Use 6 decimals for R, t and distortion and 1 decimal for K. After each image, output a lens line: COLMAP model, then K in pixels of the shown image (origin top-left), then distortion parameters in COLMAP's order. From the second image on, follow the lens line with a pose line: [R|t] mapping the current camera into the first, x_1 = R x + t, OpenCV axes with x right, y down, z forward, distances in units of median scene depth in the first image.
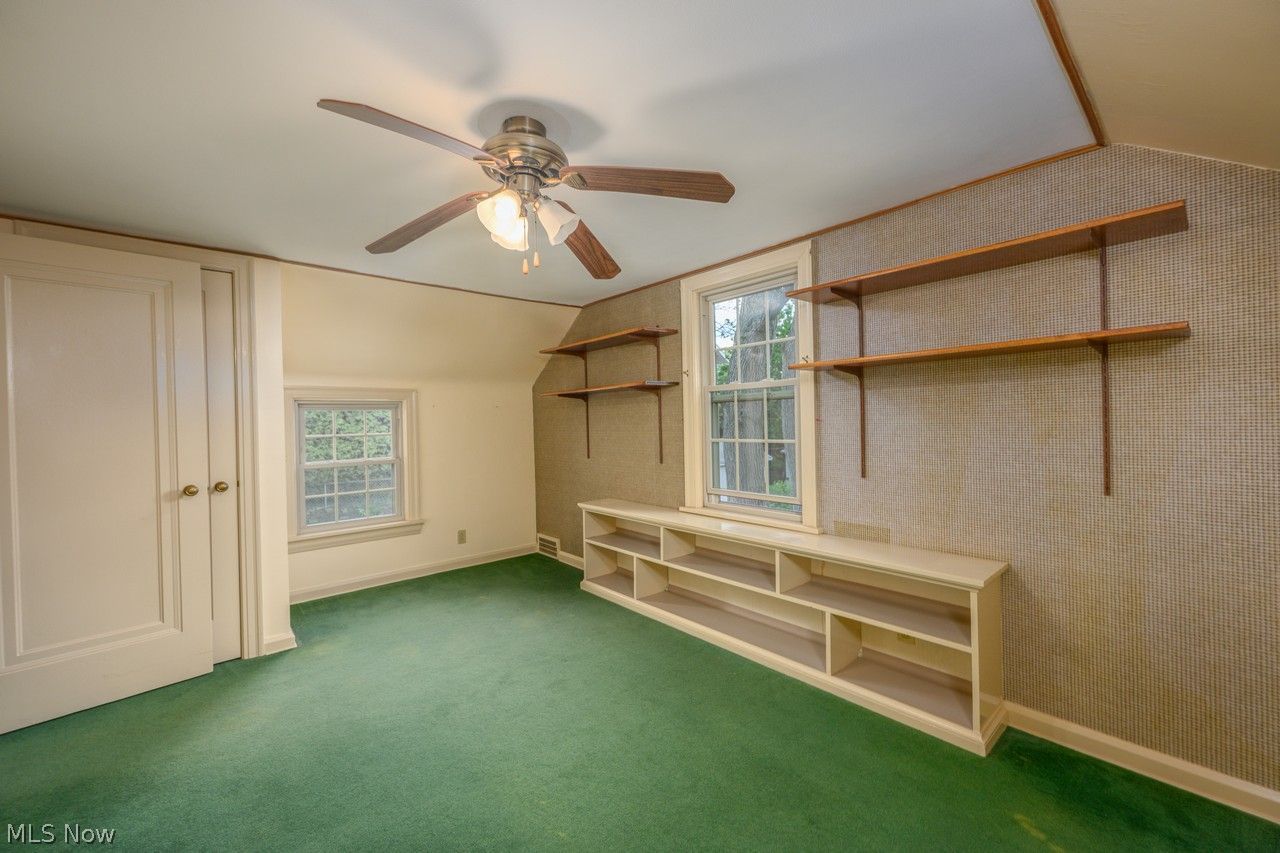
lens RADIAL K [[504.1, 0, 633.0], [0, 504.1, 428.3], [0, 0, 1]] dist [-0.000248, 0.000441]
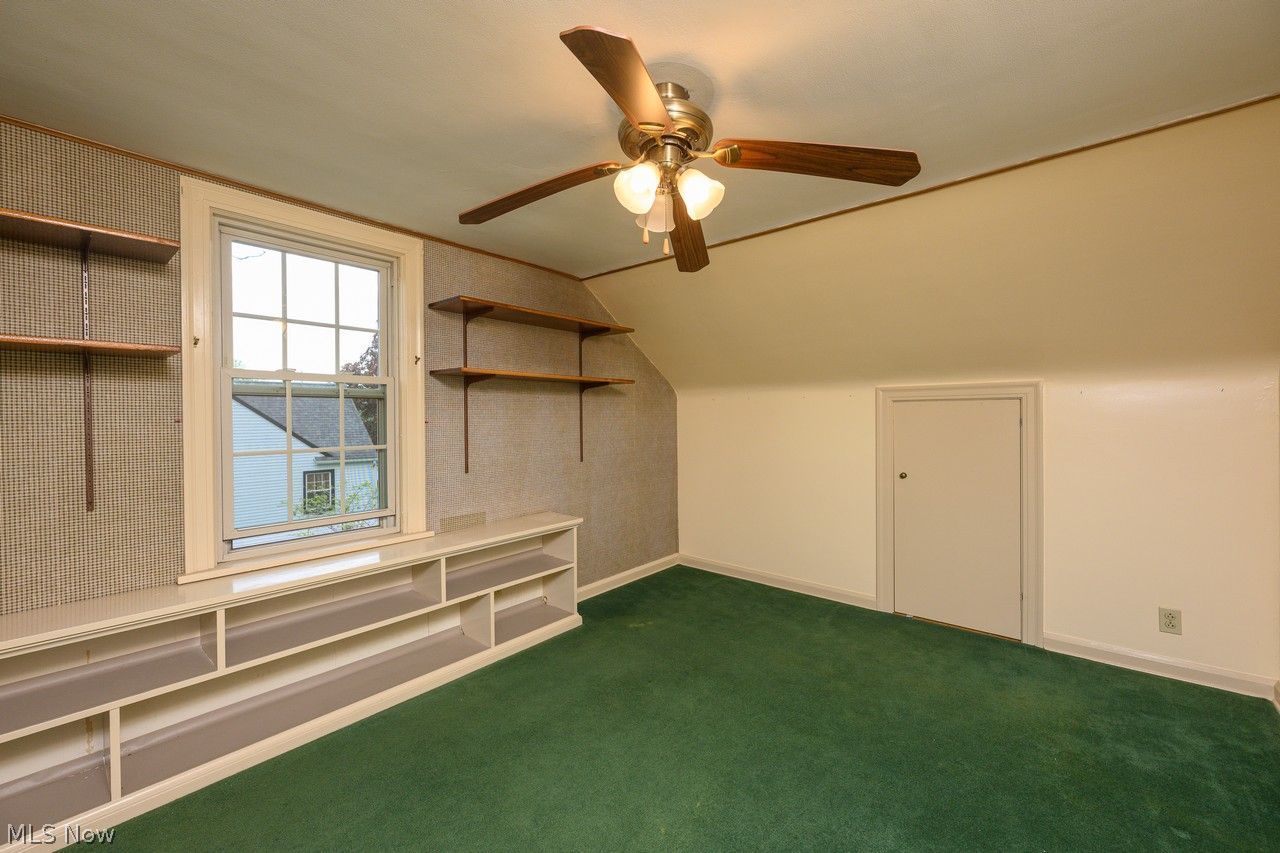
lens RADIAL K [[504.1, 0, 634.2], [0, 504.1, 427.0], [0, 0, 1]] dist [-0.000248, 0.000441]
pose [[-0.153138, -0.007338, 0.988178, -0.727672], [0.013857, 0.999858, 0.009572, -0.012033], [-0.988108, 0.015159, -0.153015, 0.799811]]
